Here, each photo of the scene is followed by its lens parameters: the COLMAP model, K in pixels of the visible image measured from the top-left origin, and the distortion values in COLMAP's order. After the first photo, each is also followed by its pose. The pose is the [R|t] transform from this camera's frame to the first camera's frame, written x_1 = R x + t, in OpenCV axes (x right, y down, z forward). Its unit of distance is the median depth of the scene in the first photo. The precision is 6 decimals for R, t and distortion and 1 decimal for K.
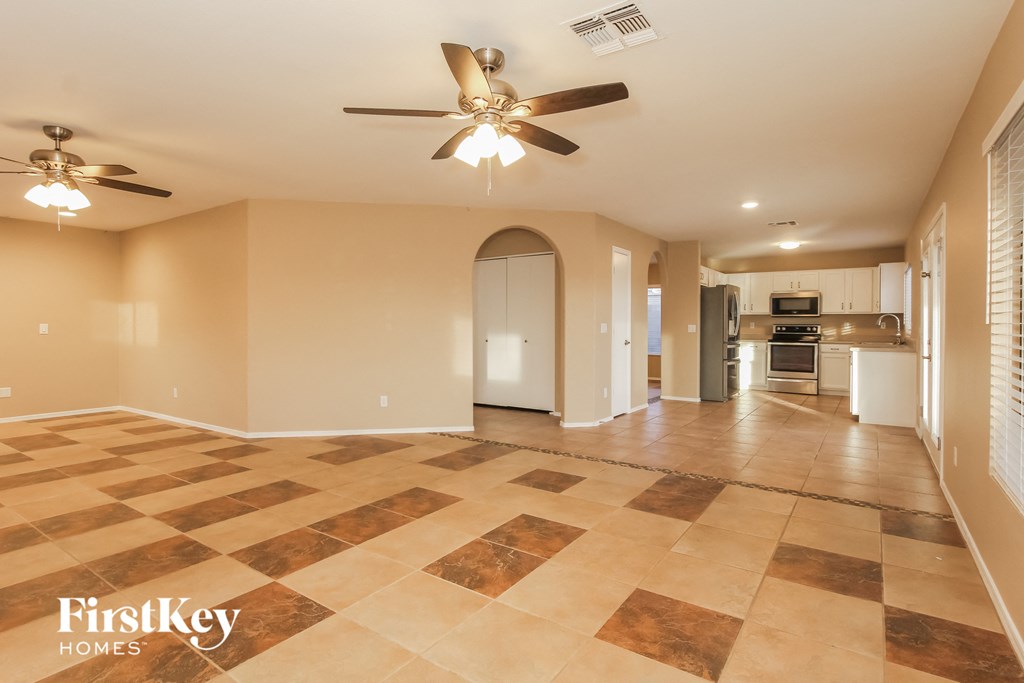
lens RADIAL K [[515.0, 0, 512.1], [0, 515.0, 327.5], [0, 0, 1]] dist [-0.004419, 0.001639]
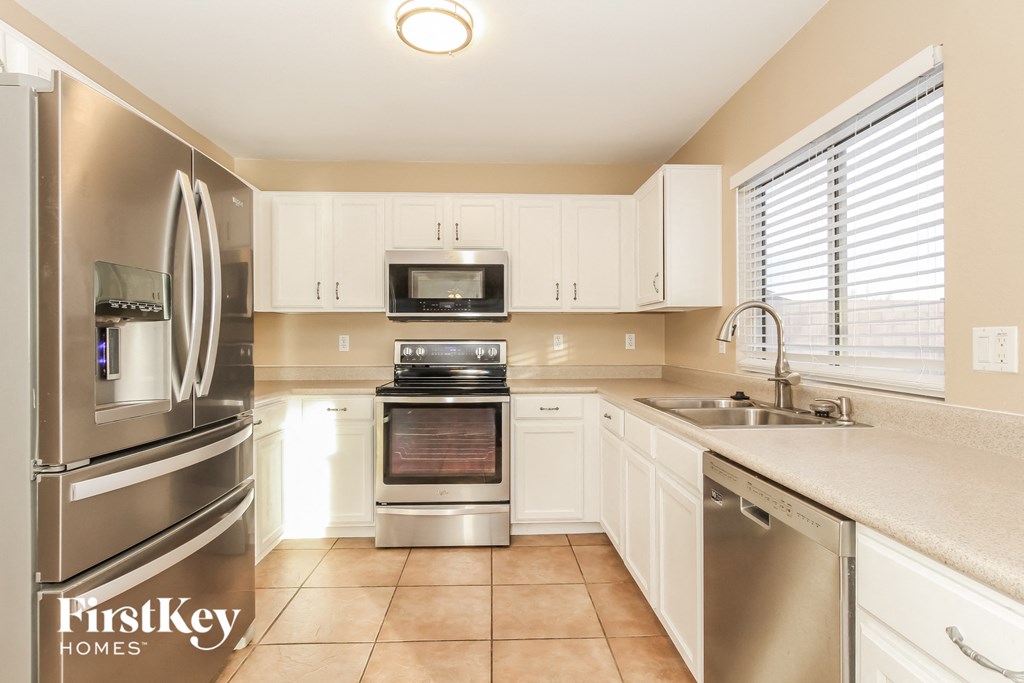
lens RADIAL K [[515.0, 0, 511.6], [0, 515.0, 340.5], [0, 0, 1]] dist [-0.004419, 0.001639]
pose [[0.794442, -0.009383, 0.607268, 0.368600], [0.008997, 0.999953, 0.003681, -0.006610], [-0.607274, 0.002539, 0.794489, 0.691057]]
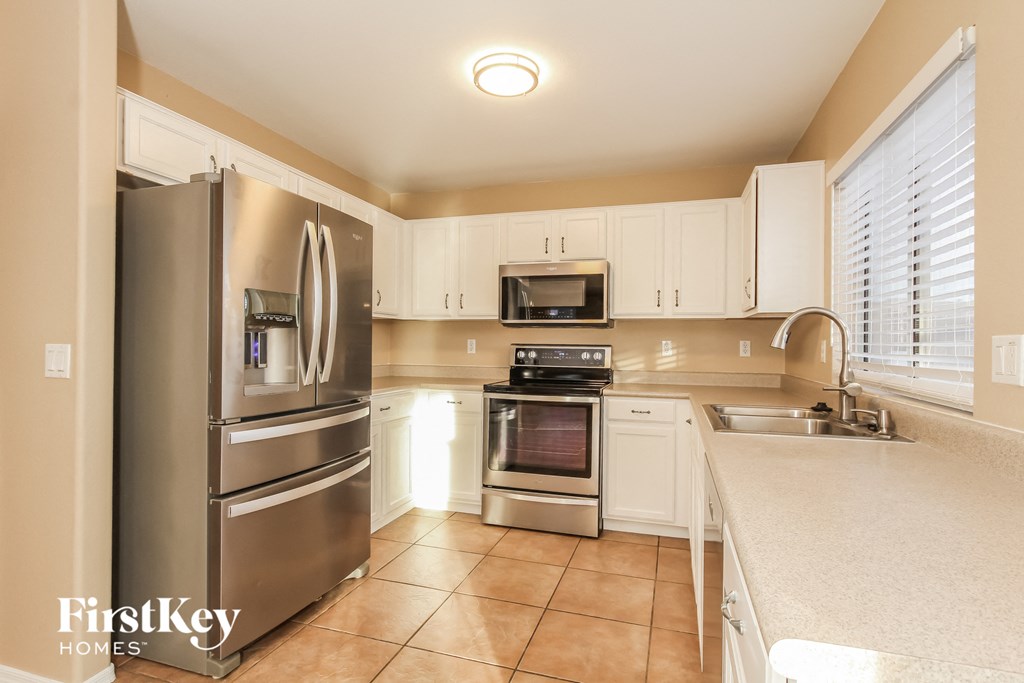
lens RADIAL K [[515.0, 0, 509.4], [0, 515.0, 345.7], [0, 0, 1]] dist [-0.004419, 0.001639]
pose [[0.954397, 0.002105, 0.298534, 0.403103], [-0.002890, 0.999993, 0.002188, -0.005914], [-0.298527, -0.002950, 0.954397, 0.637320]]
